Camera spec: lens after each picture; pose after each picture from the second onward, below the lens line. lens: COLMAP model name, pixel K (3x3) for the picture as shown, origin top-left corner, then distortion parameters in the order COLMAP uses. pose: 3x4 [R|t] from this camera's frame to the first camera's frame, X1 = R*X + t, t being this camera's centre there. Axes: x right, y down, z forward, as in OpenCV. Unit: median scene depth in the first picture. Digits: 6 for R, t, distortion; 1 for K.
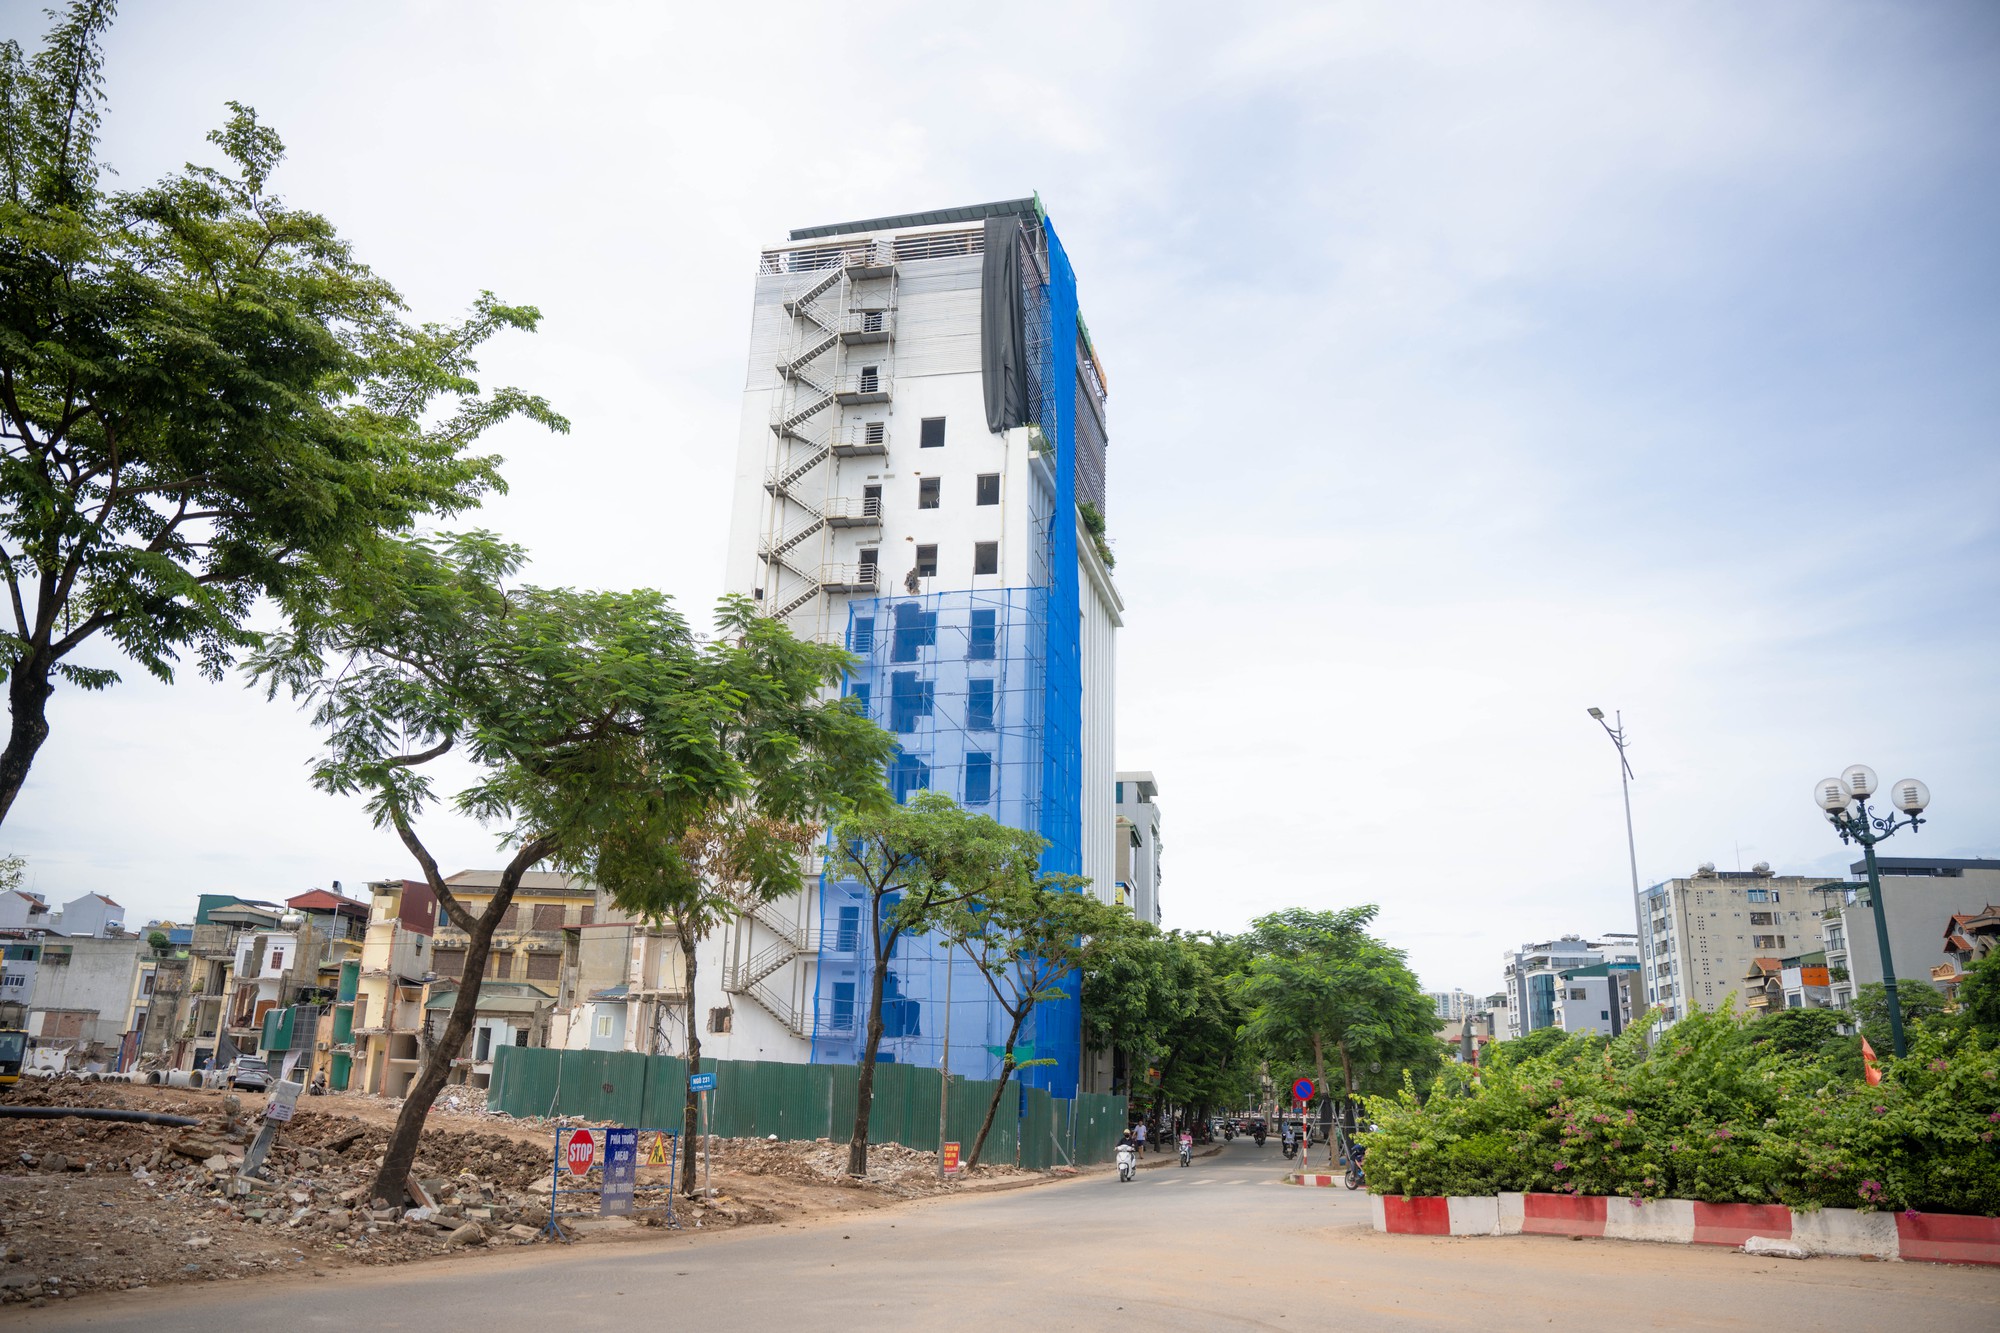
lens RADIAL K [[1383.5, 0, 1000.0], [0, 1383.5, 666.5], [0, 0, 1]] dist [-0.111099, 0.006560]
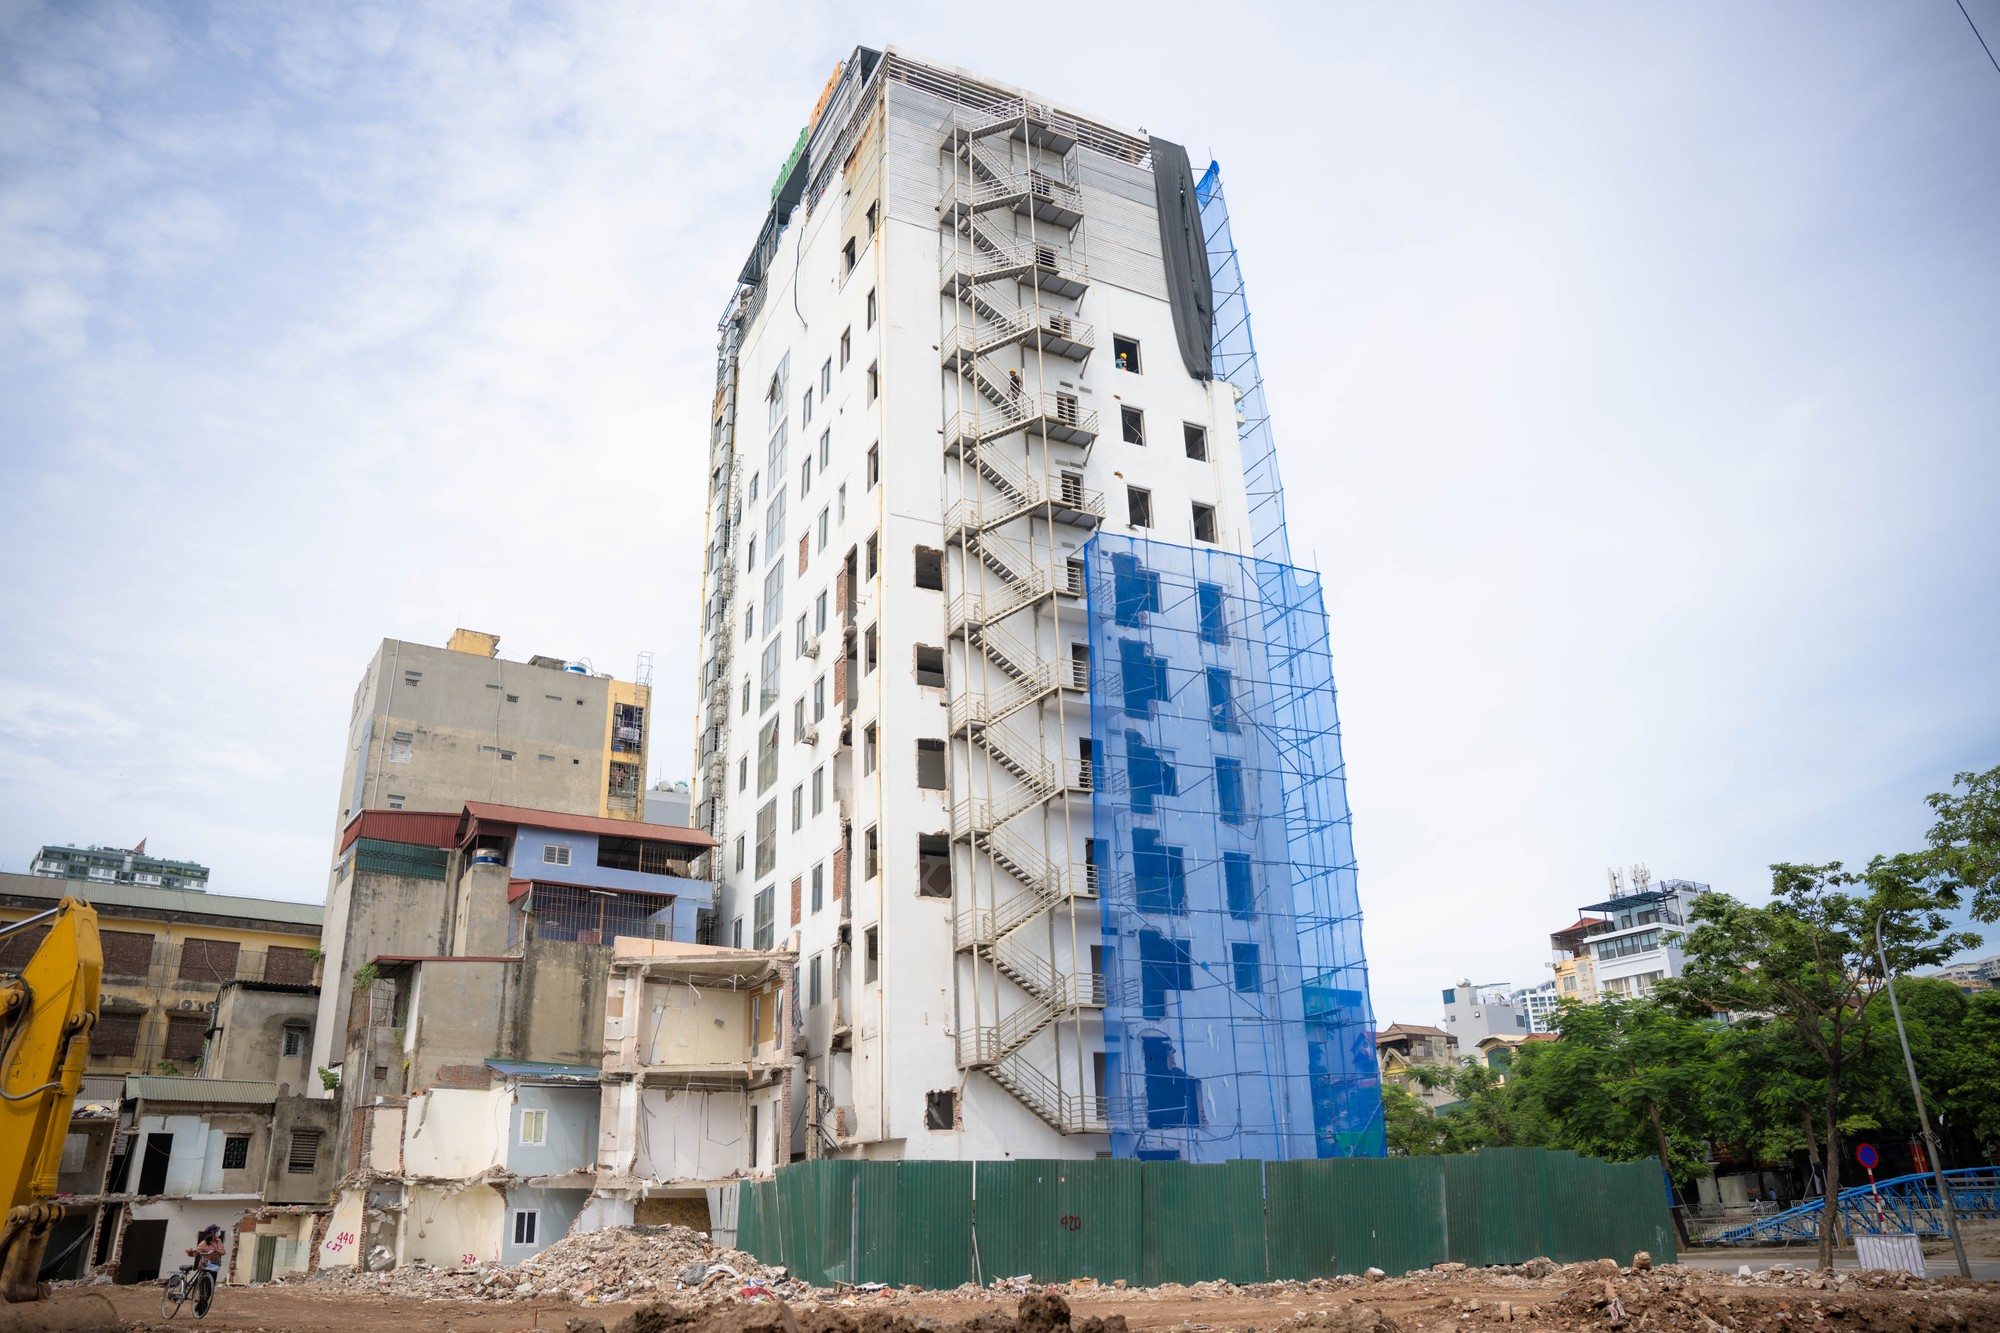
lens RADIAL K [[1383.5, 0, 1000.0], [0, 1383.5, 666.5], [0, 0, 1]] dist [-0.111099, 0.006560]
pose [[0.778387, 0.181484, 0.600980, -0.564171], [-0.134047, 0.983273, -0.123311, 0.118345], [-0.613306, 0.015424, 0.789695, 0.433186]]
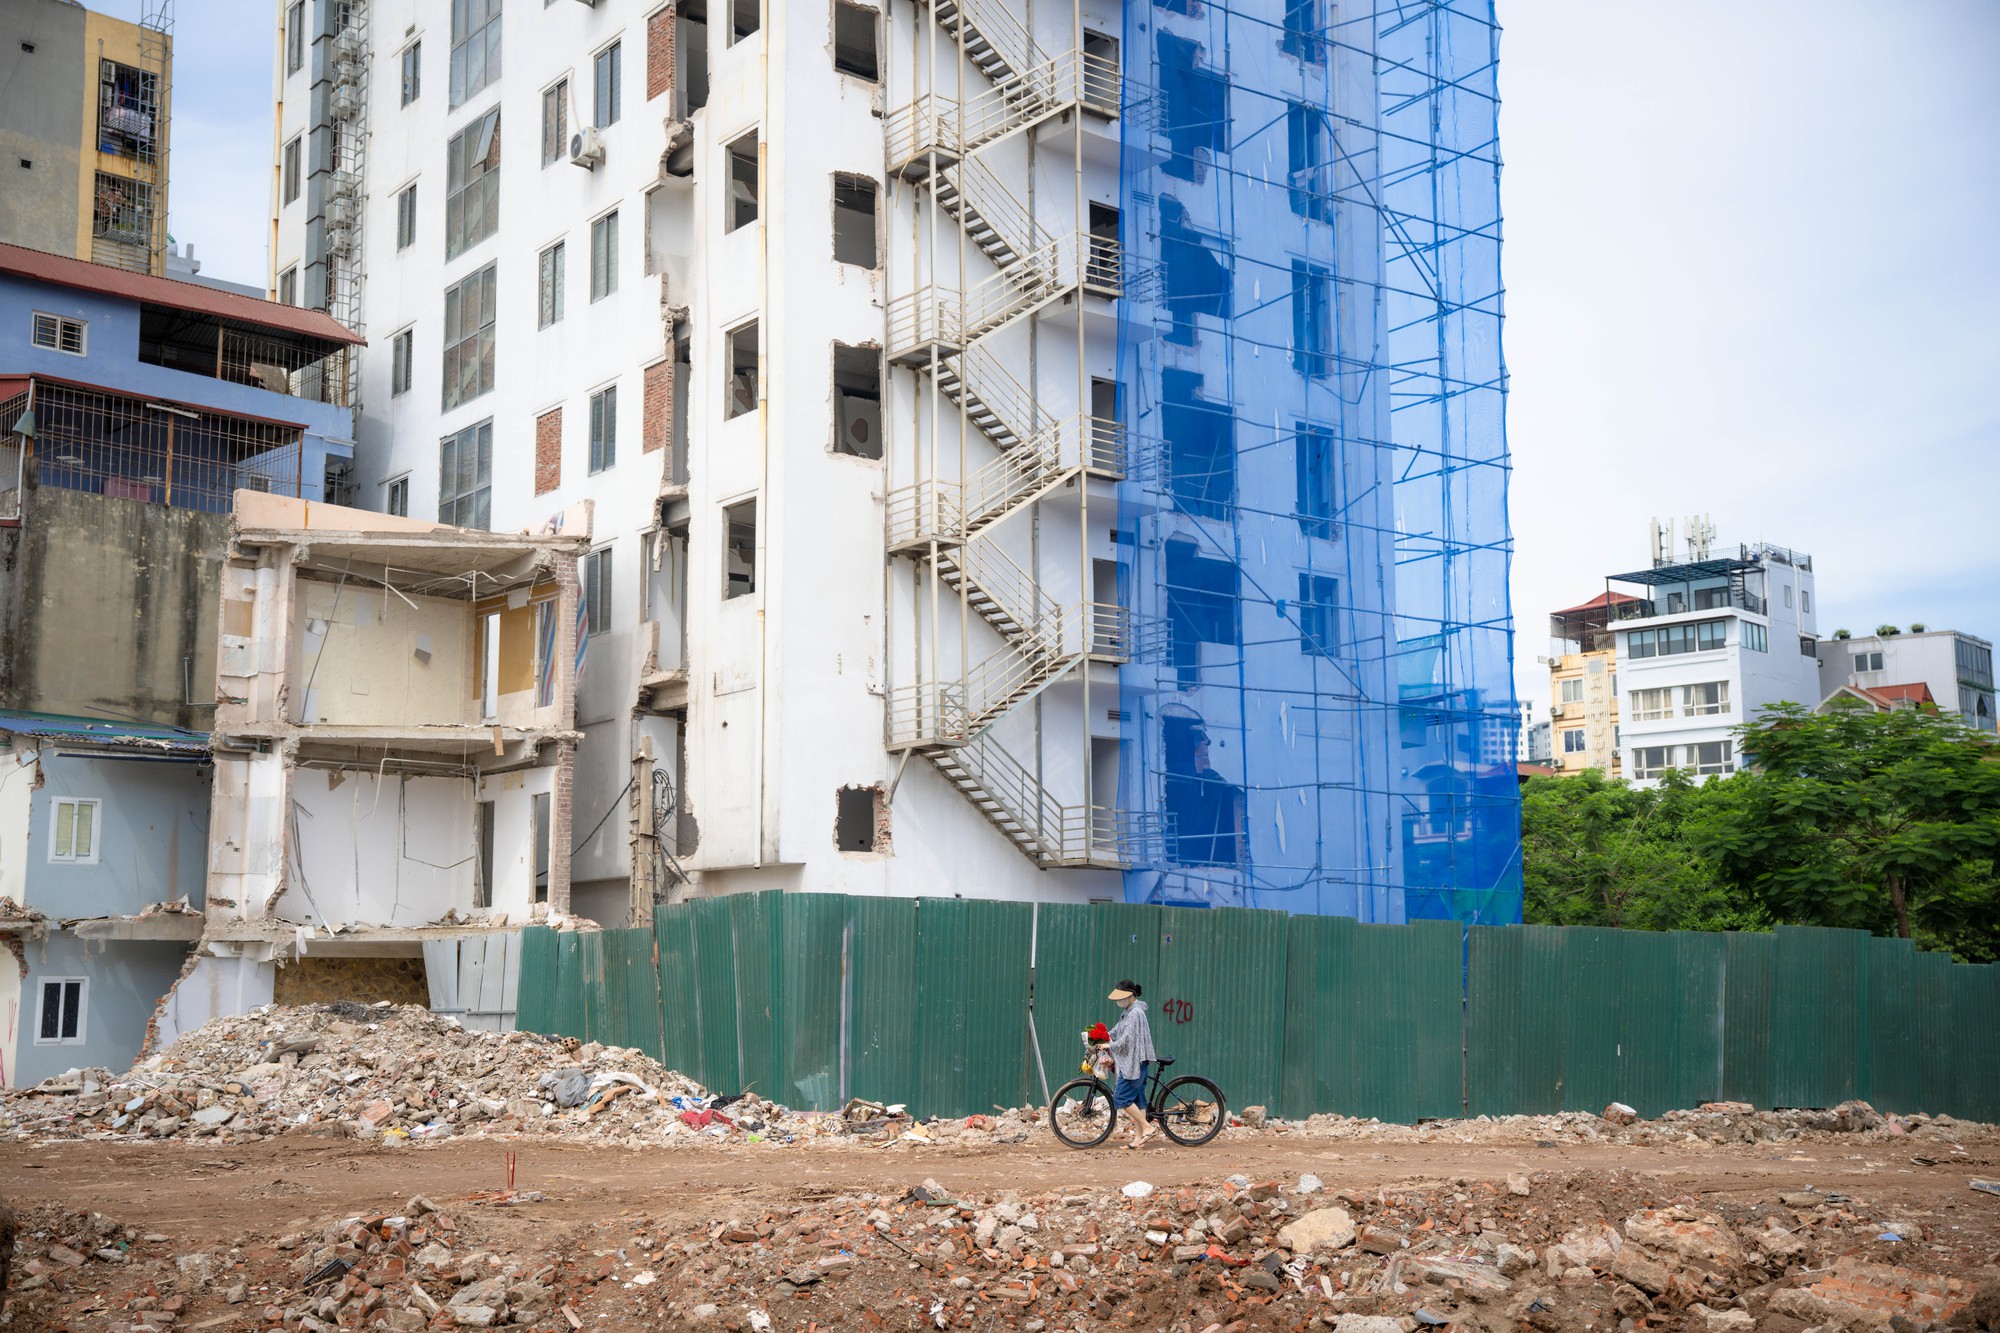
lens RADIAL K [[2257.6, 0, 1000.0], [0, 2257.6, 666.5], [0, 0, 1]] dist [0.016265, 0.245603]
pose [[0.639150, 0.076760, 0.765242, -0.612049], [-0.207141, 0.975419, 0.075167, 0.149787], [-0.740662, -0.206556, 0.639339, 0.535525]]
